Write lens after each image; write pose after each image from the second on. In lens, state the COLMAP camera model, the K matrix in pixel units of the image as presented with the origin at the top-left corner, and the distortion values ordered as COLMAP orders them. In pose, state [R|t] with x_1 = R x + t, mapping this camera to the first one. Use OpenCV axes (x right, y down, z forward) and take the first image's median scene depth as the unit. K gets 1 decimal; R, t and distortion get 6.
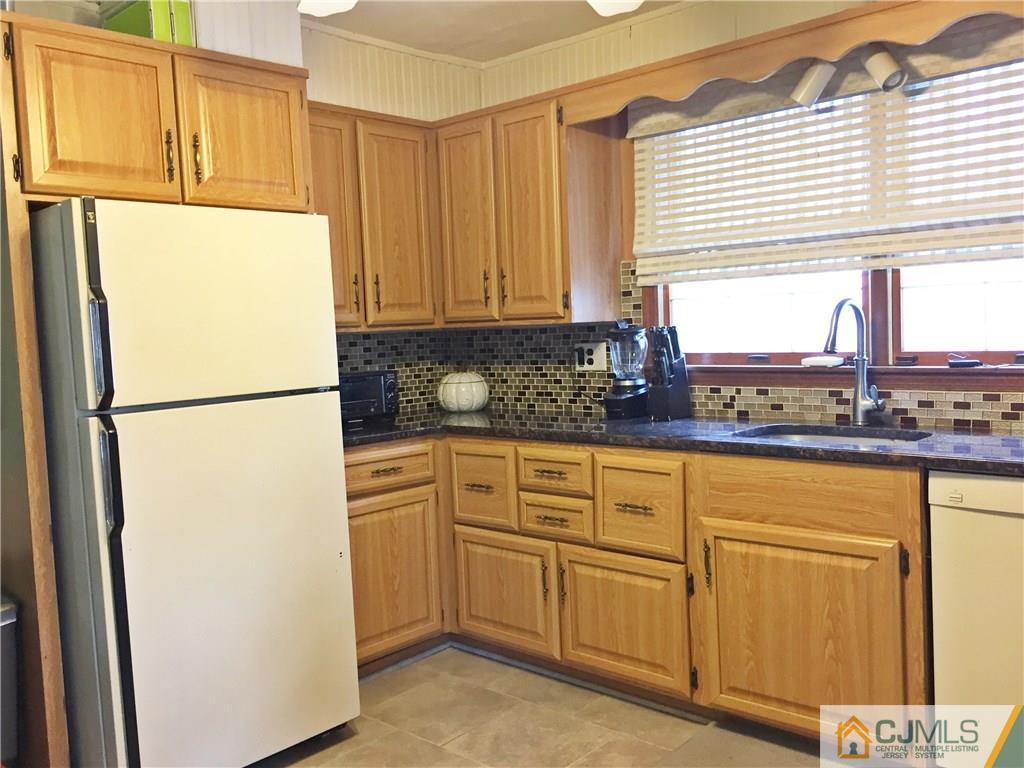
lens RADIAL K [[887.5, 0, 512.0], [0, 887.5, 384.0], [0, 0, 1]] dist [0.026957, 0.007602]
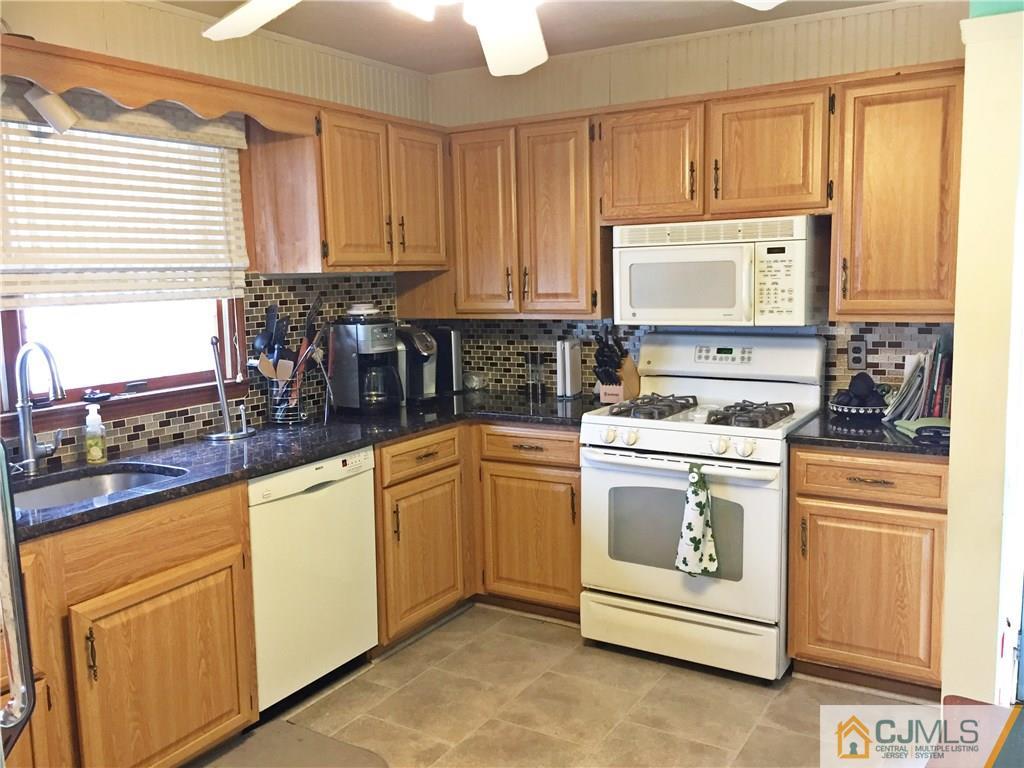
lens RADIAL K [[887.5, 0, 512.0], [0, 887.5, 384.0], [0, 0, 1]] dist [0.026957, 0.007602]
pose [[-0.176270, -0.084085, 0.980744, -0.691850], [0.101861, 0.989438, 0.103138, -0.107011], [-0.979057, 0.118080, -0.165844, 0.733126]]
